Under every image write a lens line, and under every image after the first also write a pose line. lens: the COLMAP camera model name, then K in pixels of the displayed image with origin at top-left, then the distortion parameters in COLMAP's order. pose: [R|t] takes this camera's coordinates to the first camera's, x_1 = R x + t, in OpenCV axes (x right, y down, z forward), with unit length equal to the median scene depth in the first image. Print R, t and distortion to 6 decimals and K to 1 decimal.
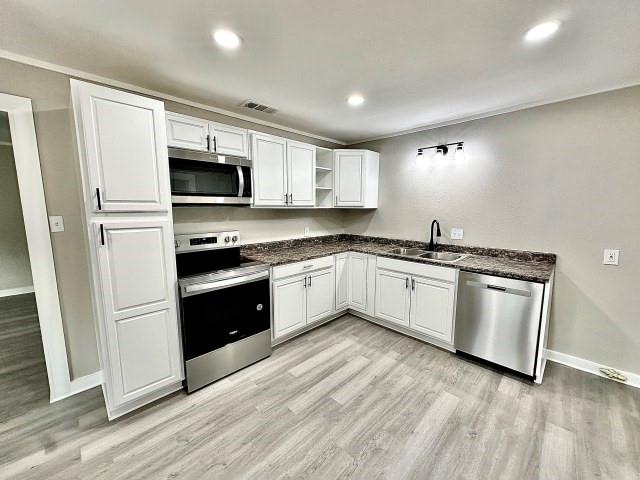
lens RADIAL K [[258.1, 0, 320.2], [0, 258.1, 239.4], [0, 0, 1]] dist [0.002849, 0.000122]
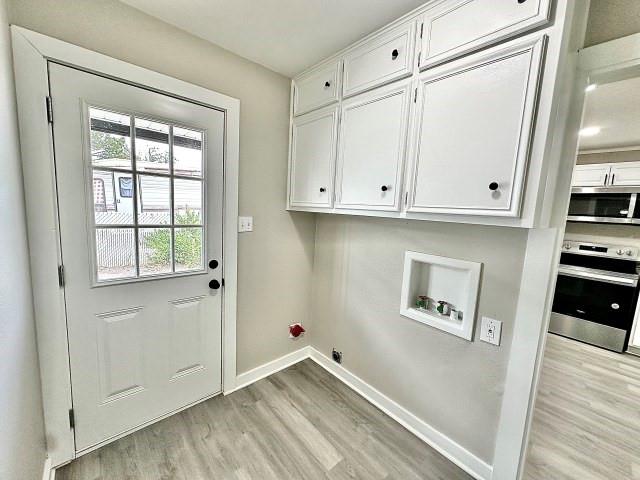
lens RADIAL K [[258.1, 0, 319.7], [0, 258.1, 241.9], [0, 0, 1]] dist [0.002849, 0.000122]
pose [[-0.051238, 0.119298, -0.991536, 1.079100], [-0.177297, 0.975982, 0.126589, 0.058435], [0.982823, 0.182283, -0.028856, -0.431585]]
